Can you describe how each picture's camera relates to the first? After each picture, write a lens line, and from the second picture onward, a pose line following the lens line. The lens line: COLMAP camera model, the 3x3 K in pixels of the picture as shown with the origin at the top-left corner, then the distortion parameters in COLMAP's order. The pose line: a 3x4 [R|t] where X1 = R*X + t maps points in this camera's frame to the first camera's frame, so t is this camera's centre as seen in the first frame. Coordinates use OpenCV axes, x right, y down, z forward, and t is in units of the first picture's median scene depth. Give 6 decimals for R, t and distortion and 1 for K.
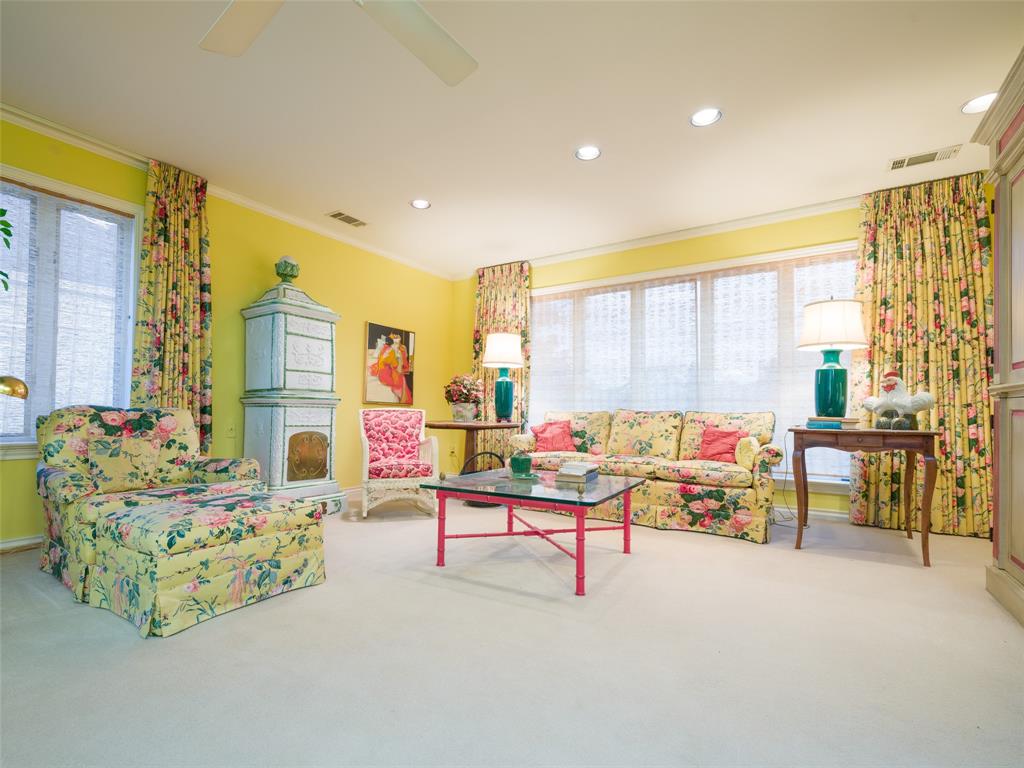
lens RADIAL K [[478.0, 0, 508.4], [0, 478.0, 382.9], [0, 0, 1]] dist [-0.001773, -0.000355]
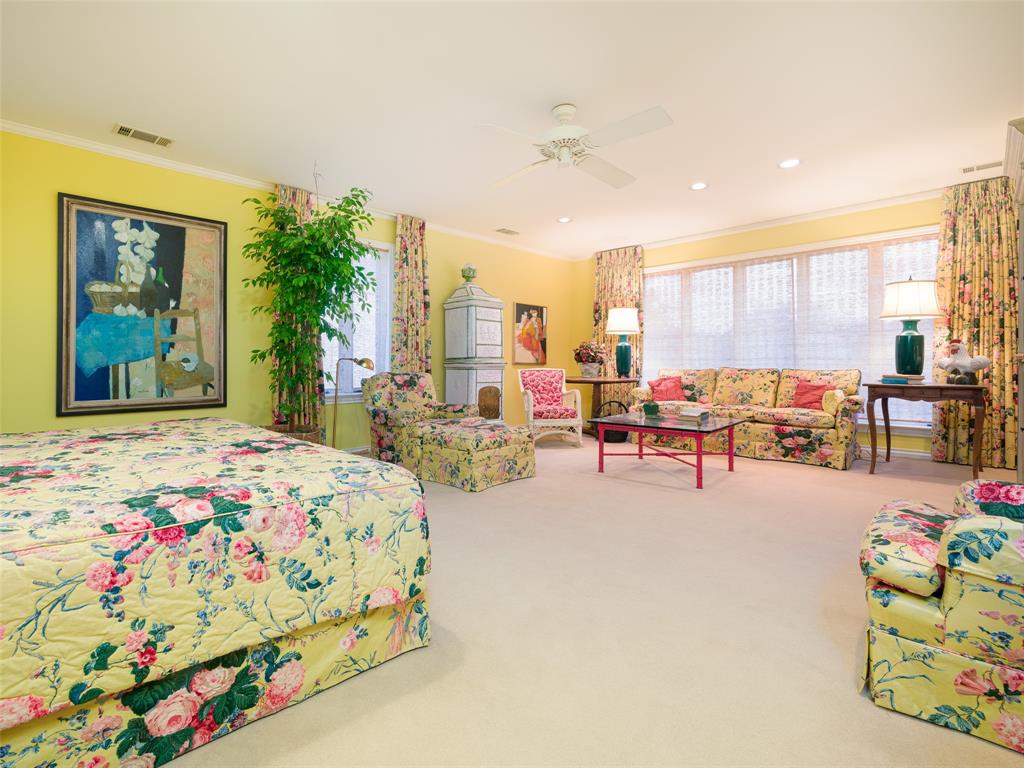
lens RADIAL K [[493.8, 0, 477.4], [0, 493.8, 353.3], [0, 0, 1]] dist [-0.001709, -0.000315]
pose [[0.973315, -0.017972, -0.228768, -0.118353], [0.027866, 0.998808, 0.040088, -0.061523], [0.227775, -0.045393, 0.972655, -0.479031]]
